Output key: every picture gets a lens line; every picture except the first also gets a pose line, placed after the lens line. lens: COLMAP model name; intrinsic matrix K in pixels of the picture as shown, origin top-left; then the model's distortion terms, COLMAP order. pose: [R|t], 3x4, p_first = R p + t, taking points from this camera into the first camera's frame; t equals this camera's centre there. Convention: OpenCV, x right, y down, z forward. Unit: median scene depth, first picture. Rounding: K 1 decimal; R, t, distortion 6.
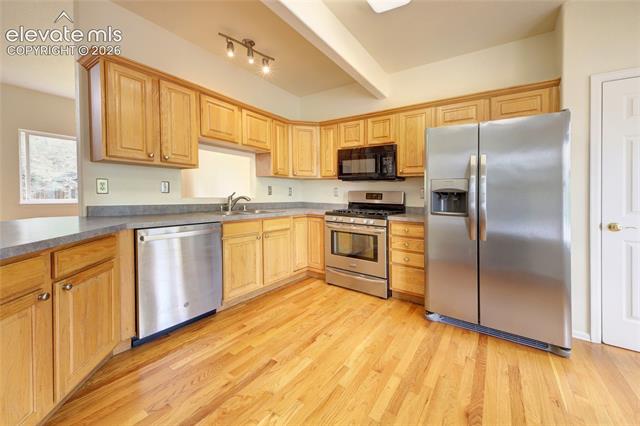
lens RADIAL K [[249.0, 0, 306.0], [0, 249.0, 196.7], [0, 0, 1]] dist [0.016814, -0.000728]
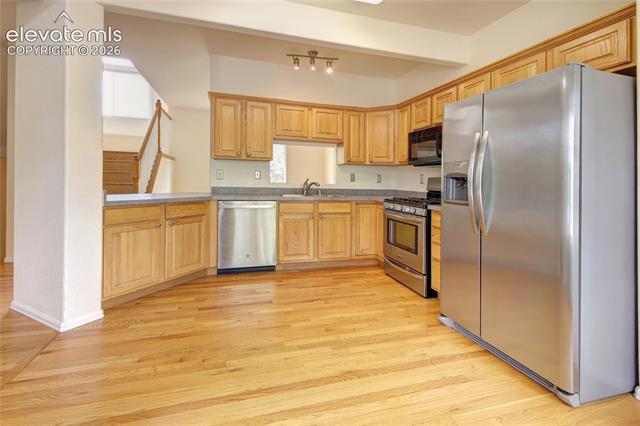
lens RADIAL K [[295.4, 0, 326.6], [0, 295.4, 182.3], [0, 0, 1]] dist [-0.012816, -0.001673]
pose [[0.793830, 0.004936, -0.608120, 0.722658], [-0.016336, 0.999779, -0.013210, 0.018543], [0.607921, 0.020420, 0.793735, -0.062487]]
